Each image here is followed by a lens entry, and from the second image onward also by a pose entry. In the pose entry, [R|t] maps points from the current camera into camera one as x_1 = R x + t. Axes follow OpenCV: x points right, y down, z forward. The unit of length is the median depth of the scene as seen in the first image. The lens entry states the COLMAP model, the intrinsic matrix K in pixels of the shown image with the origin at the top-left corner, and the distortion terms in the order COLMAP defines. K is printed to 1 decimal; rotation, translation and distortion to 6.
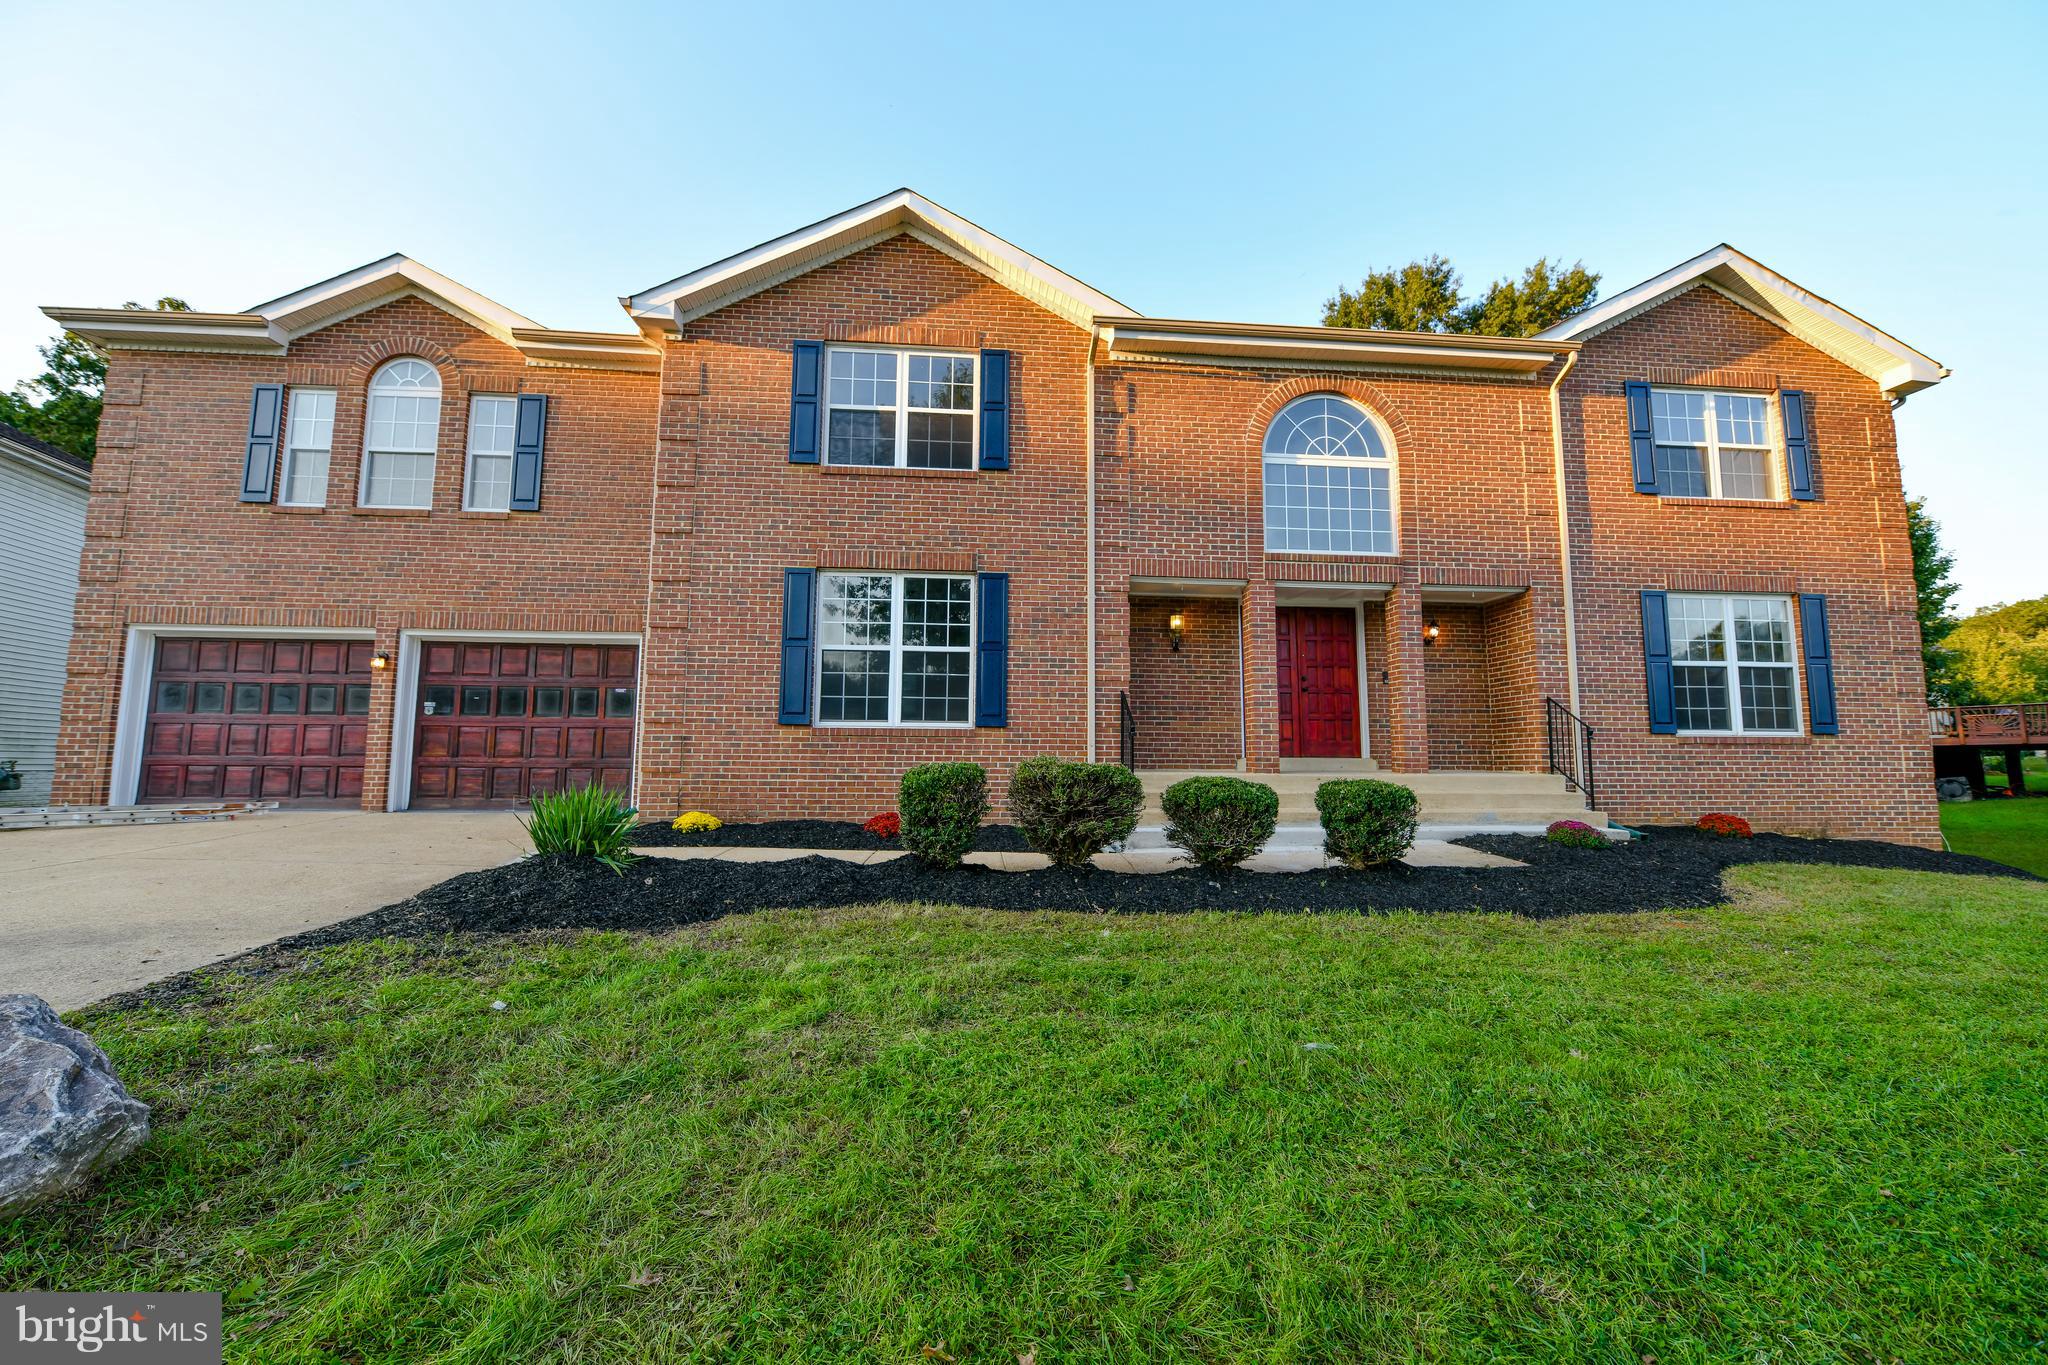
lens RADIAL K [[821.4, 0, 1024.4], [0, 821.4, 670.6], [0, 0, 1]] dist [-0.002004, -0.000106]
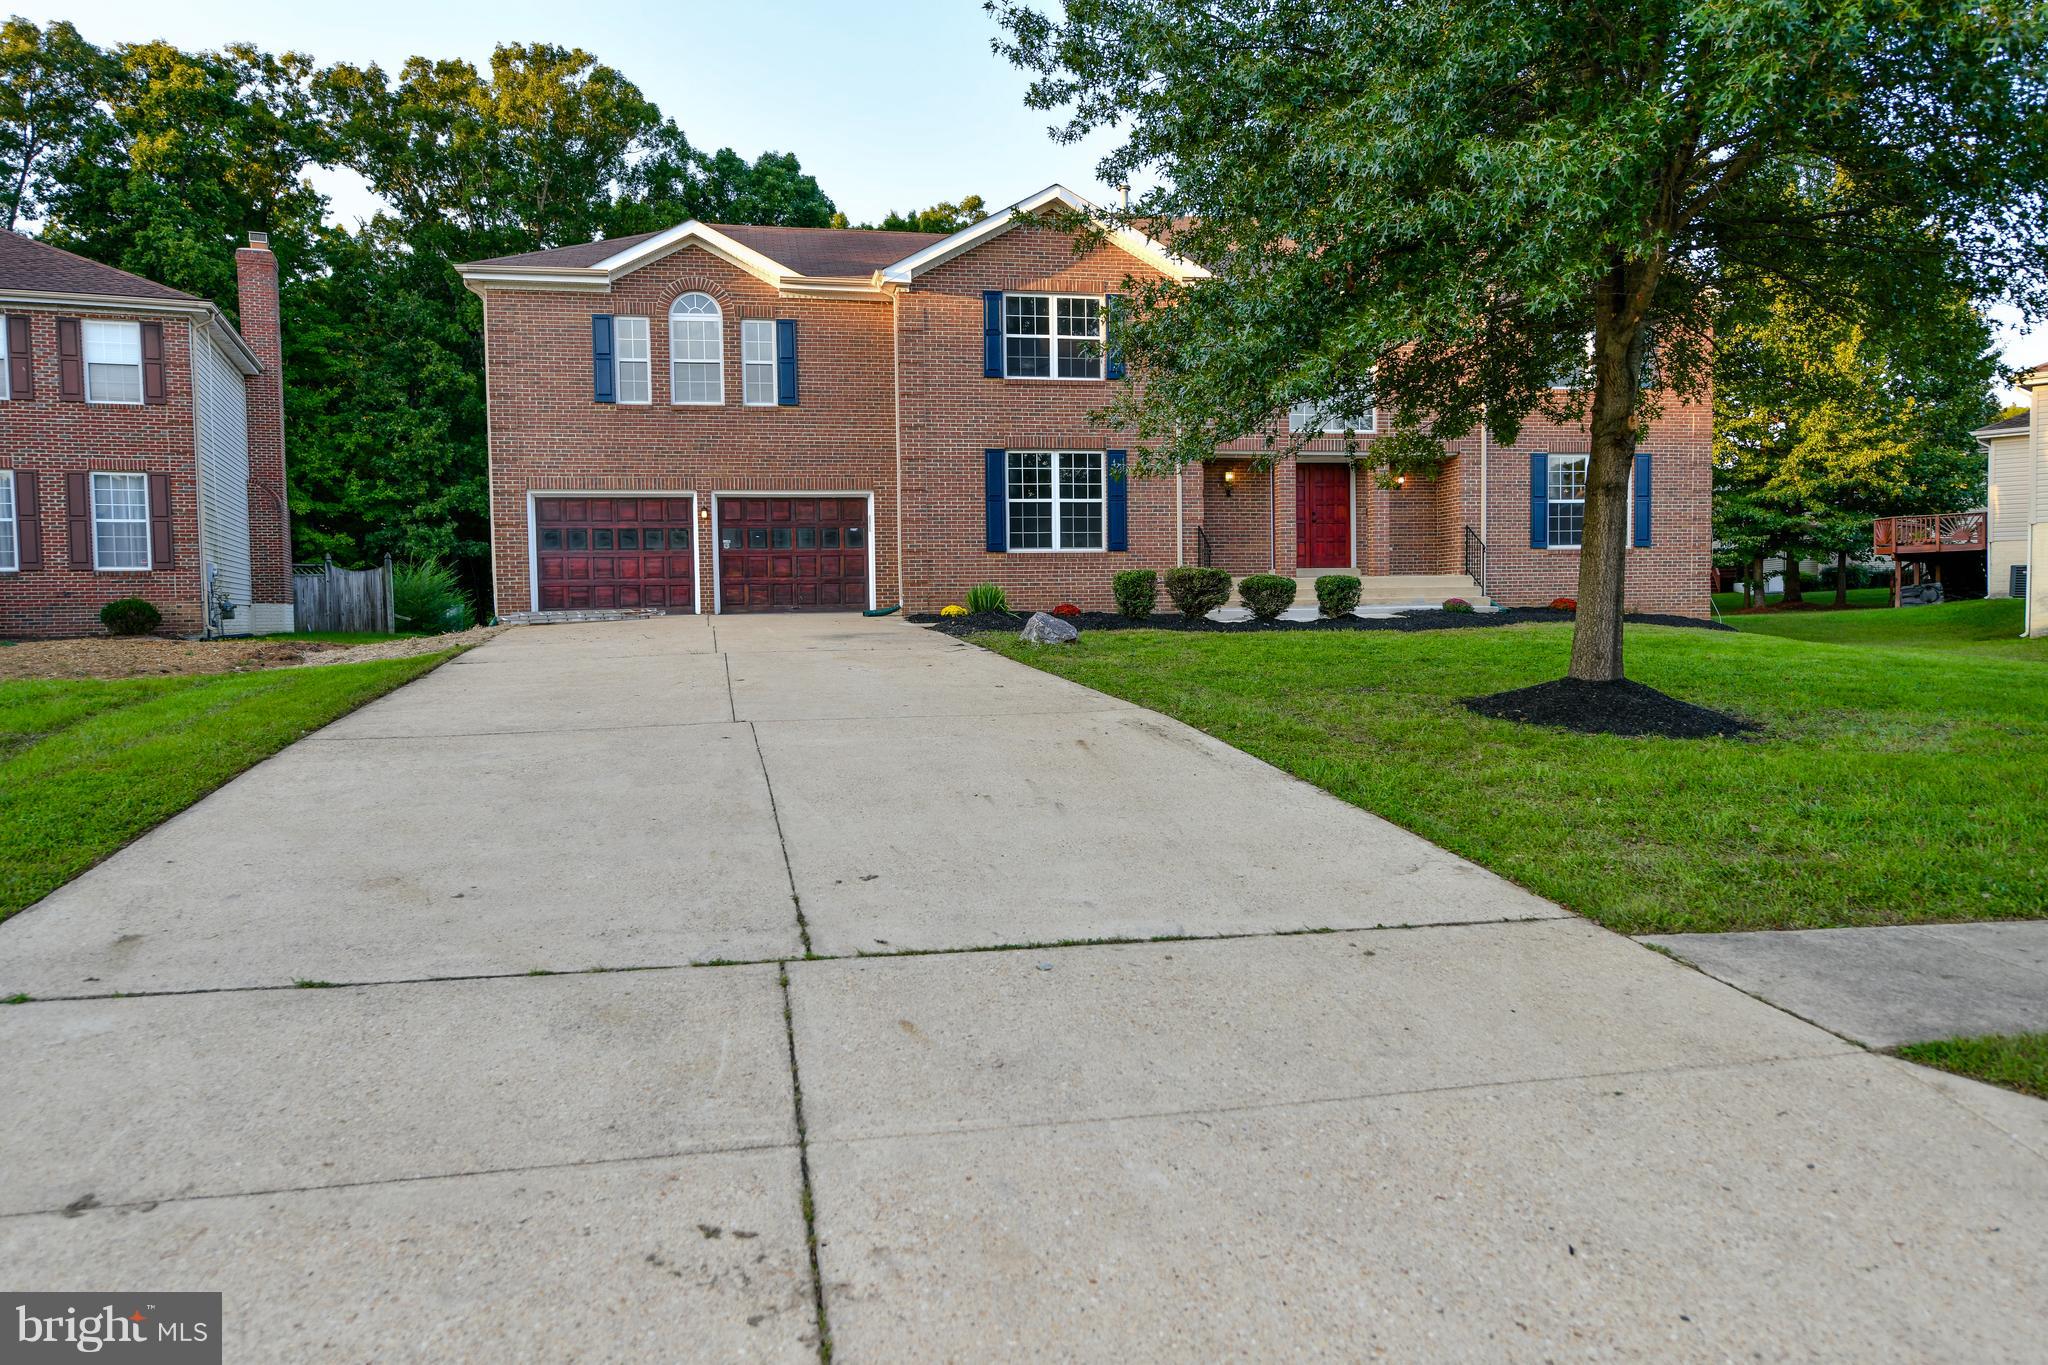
lens RADIAL K [[1450.5, 0, 1025.4], [0, 1450.5, 676.2], [0, 0, 1]] dist [-0.012789, -0.001316]
pose [[0.992726, -0.026732, 0.117388, -0.531513], [0.007719, 0.987165, 0.159519, -0.133793], [-0.120146, -0.157452, 0.980191, -1.677346]]
